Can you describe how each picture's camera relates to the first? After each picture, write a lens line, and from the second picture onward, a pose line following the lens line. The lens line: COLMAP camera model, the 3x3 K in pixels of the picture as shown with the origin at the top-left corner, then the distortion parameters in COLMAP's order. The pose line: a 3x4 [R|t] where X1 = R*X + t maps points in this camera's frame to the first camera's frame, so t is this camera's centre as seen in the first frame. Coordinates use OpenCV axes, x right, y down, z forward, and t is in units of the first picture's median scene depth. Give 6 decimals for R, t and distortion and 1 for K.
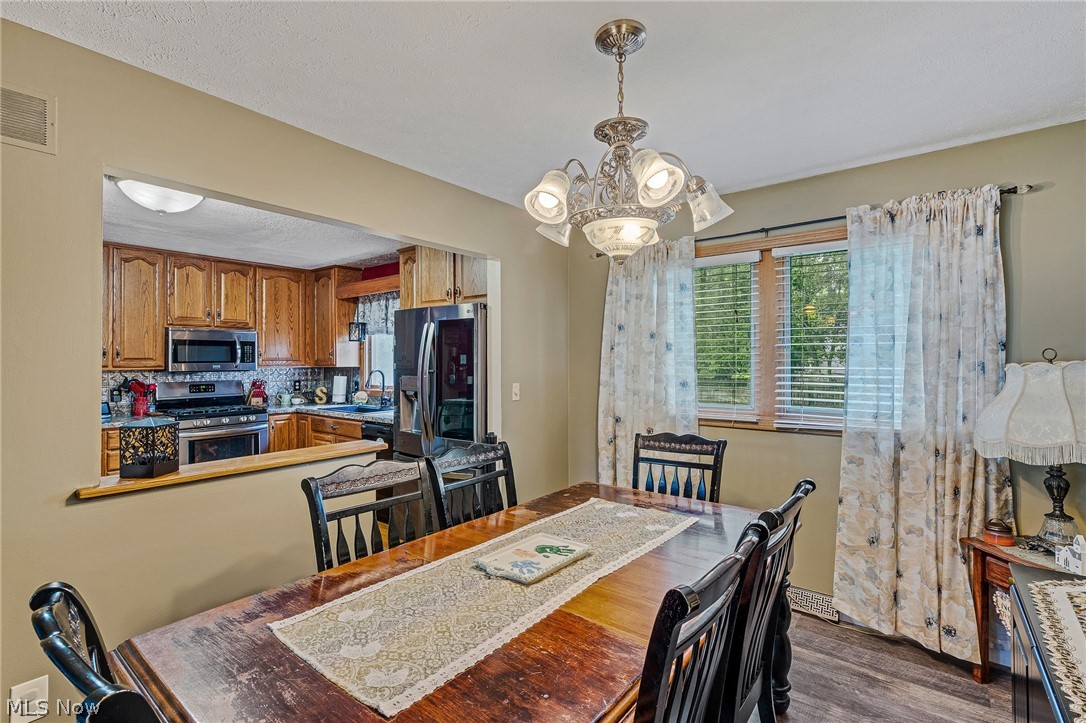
lens RADIAL K [[501.2, 0, 546.4], [0, 501.2, 362.9], [0, 0, 1]] dist [-0.003708, 0.004438]
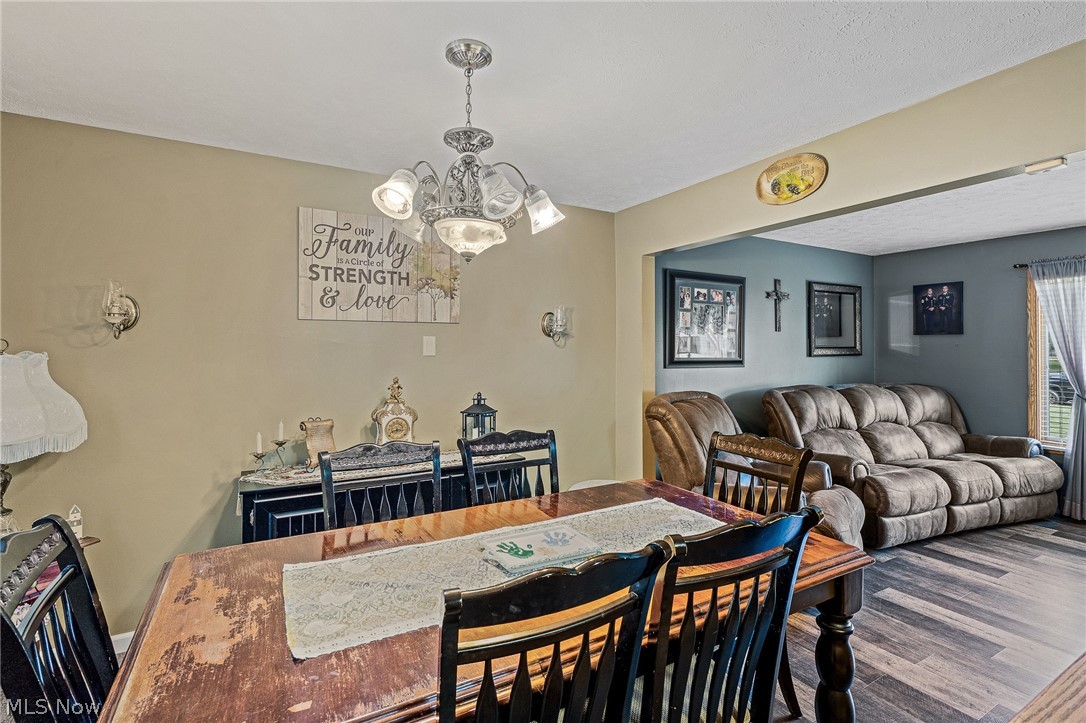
lens RADIAL K [[501.2, 0, 544.1], [0, 501.2, 343.0], [0, 0, 1]] dist [-0.003708, 0.004438]
pose [[-0.925072, 0.006841, 0.379731, -0.147401], [0.002858, 0.999935, -0.011051, -0.002328], [-0.379782, -0.009138, -0.925031, 0.691023]]
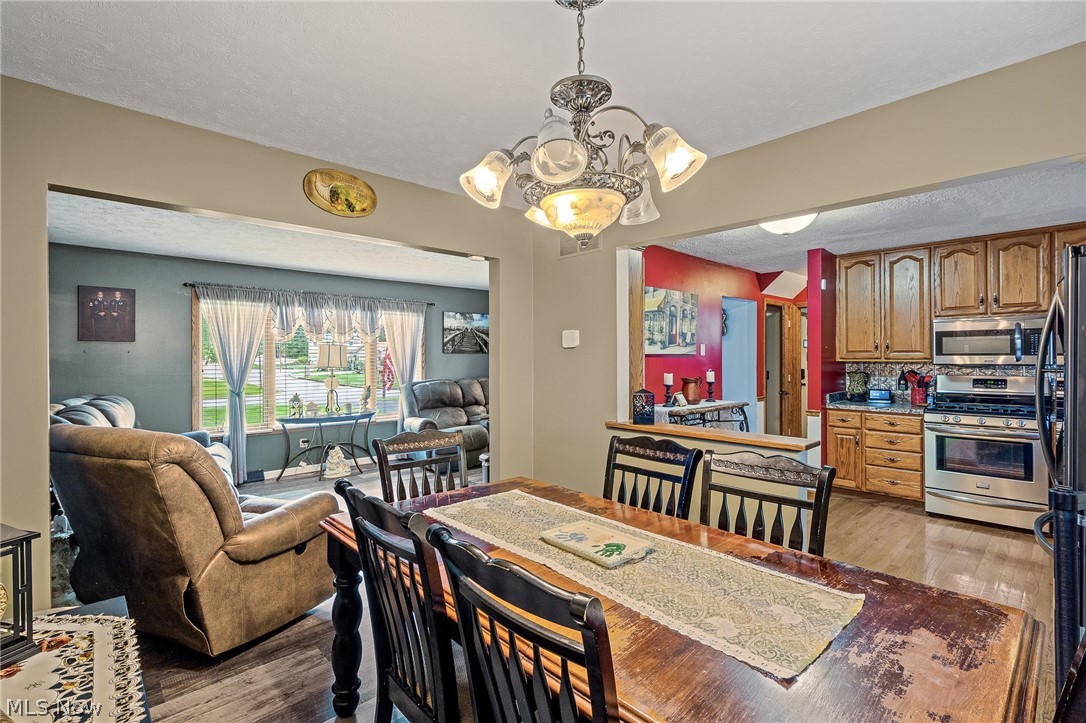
lens RADIAL K [[501.2, 0, 527.5], [0, 501.2, 357.5], [0, 0, 1]] dist [-0.003708, 0.004438]
pose [[-0.179163, 0.004867, -0.983807, 0.370637], [0.000744, 0.999988, 0.004811, -0.001008], [0.983819, 0.000130, -0.179165, 0.377574]]
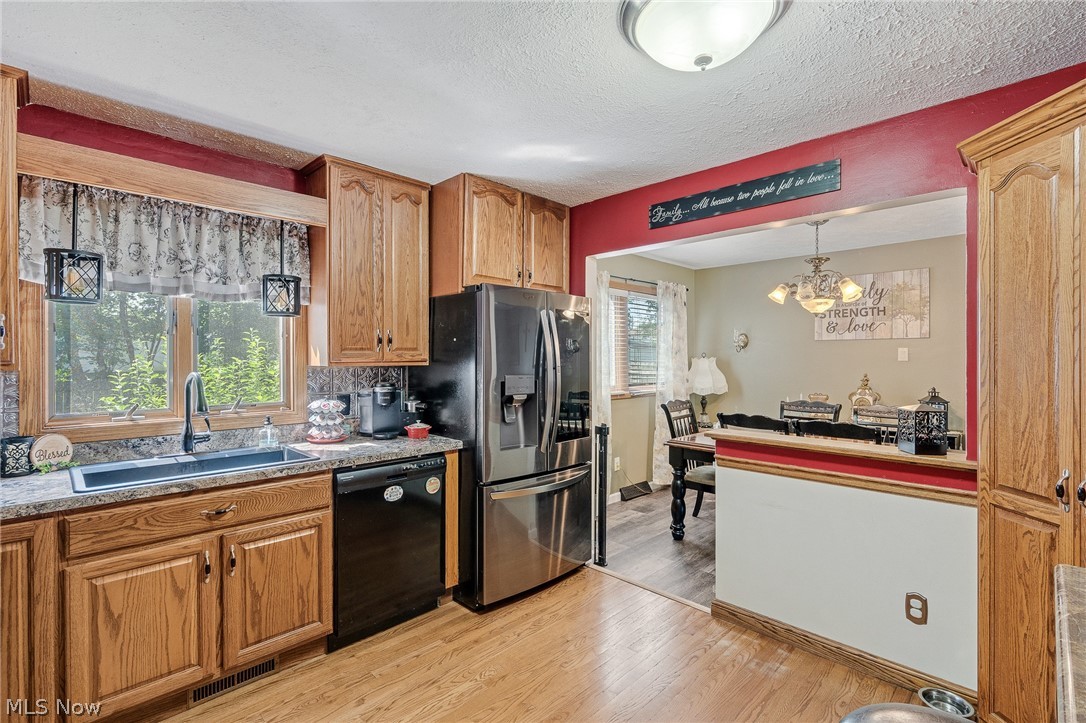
lens RADIAL K [[501.2, 0, 560.3], [0, 501.2, 354.4], [0, 0, 1]] dist [-0.003708, 0.004438]
pose [[0.093016, 0.007814, 0.995634, -0.833606], [0.001850, 0.999966, -0.008021, 0.000709], [-0.995663, 0.002588, 0.092998, 0.708499]]
